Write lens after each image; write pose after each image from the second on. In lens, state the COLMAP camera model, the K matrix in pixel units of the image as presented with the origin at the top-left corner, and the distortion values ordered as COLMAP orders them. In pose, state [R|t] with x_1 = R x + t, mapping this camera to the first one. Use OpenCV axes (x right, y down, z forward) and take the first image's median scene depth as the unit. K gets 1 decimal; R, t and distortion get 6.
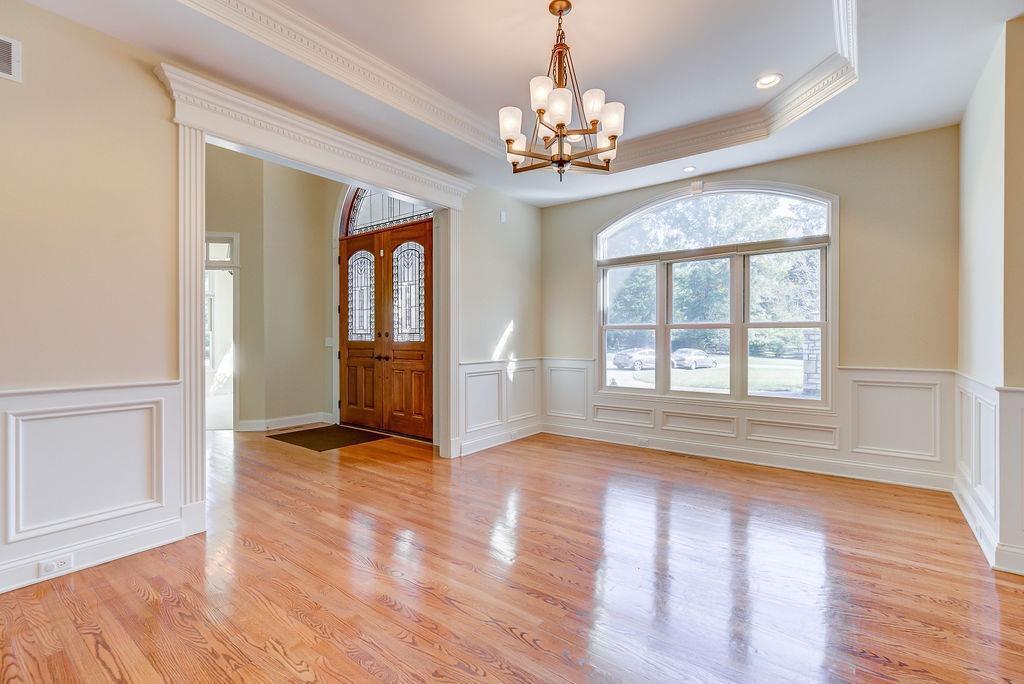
lens RADIAL K [[463.3, 0, 520.4], [0, 463.3, 335.4], [0, 0, 1]] dist [-0.010990, 0.005202]
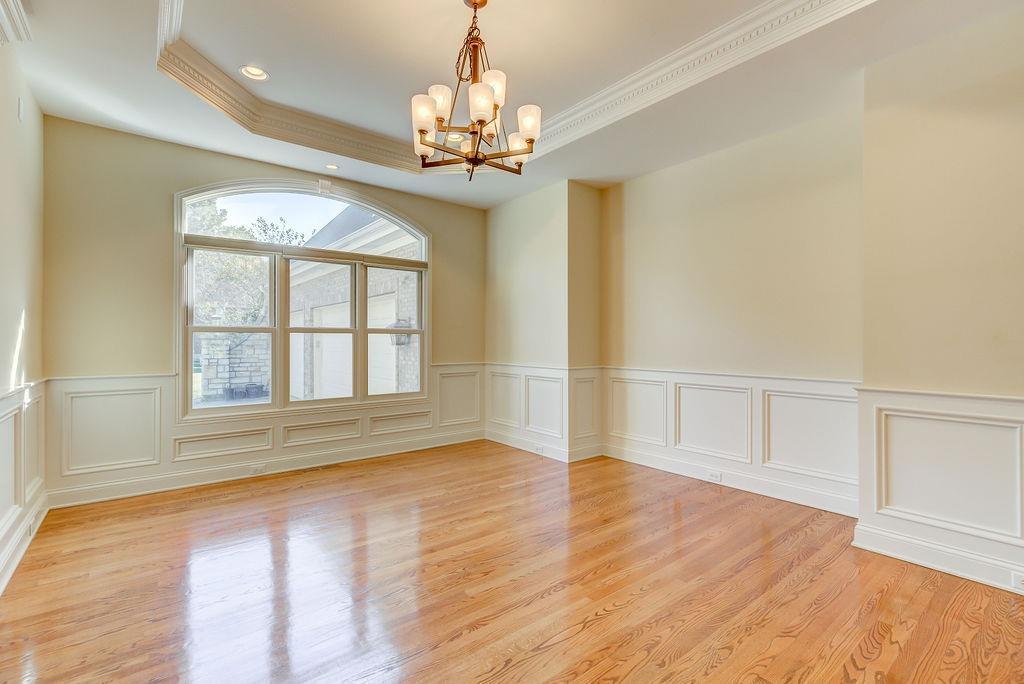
lens RADIAL K [[463.3, 0, 520.4], [0, 463.3, 335.4], [0, 0, 1]] dist [-0.010990, 0.005202]
pose [[0.244177, 0.011554, 0.969662, -0.458379], [-0.002507, 0.999933, -0.011283, 0.000256], [-0.969727, 0.000324, 0.244190, 0.377193]]
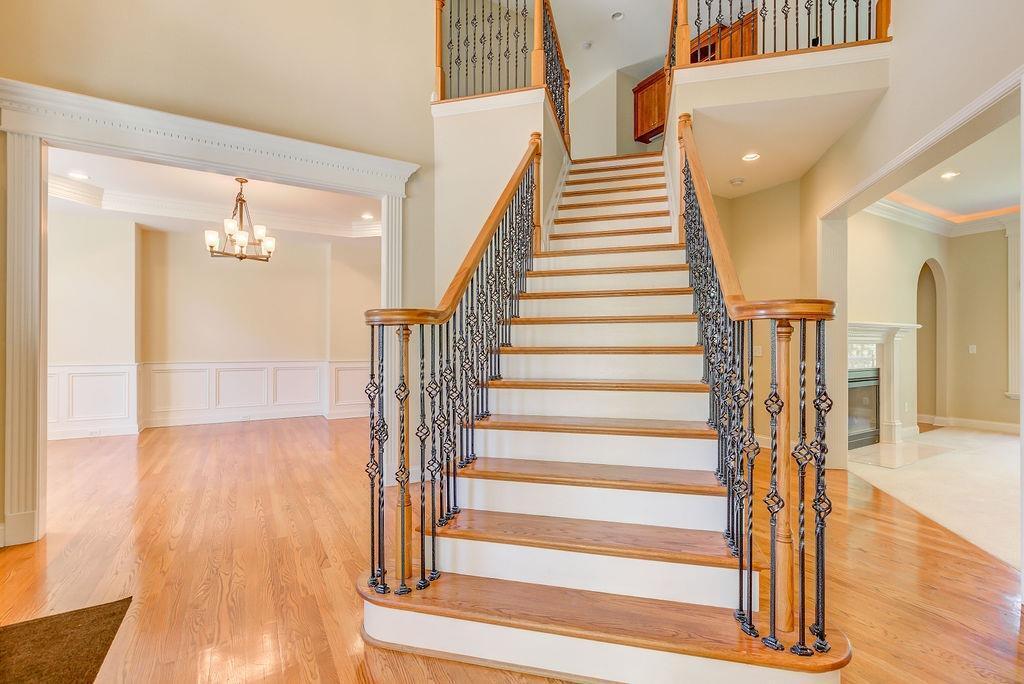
lens RADIAL K [[468.2, 0, 512.6], [0, 468.2, 348.3], [0, 0, 1]] dist [0.001970, 0.000388]
pose [[-0.930185, 0.001185, 0.367089, -0.963440], [0.000357, 0.999997, -0.002324, 0.019883], [-0.367091, -0.002031, -0.930183, 1.378612]]
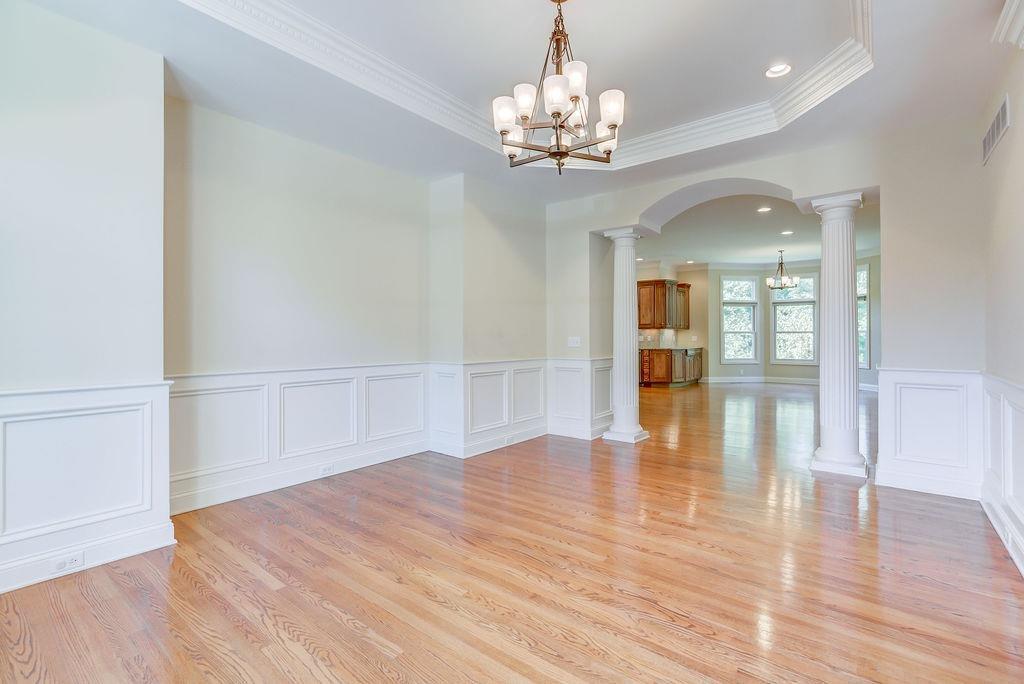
lens RADIAL K [[463.3, 0, 520.4], [0, 463.3, 335.4], [0, 0, 1]] dist [-0.010990, 0.005202]
pose [[-0.999692, 0.000479, 0.024820, 0.079223], [0.000449, 0.999999, -0.001223, 0.001318], [-0.024821, -0.001211, -0.999691, 1.089800]]
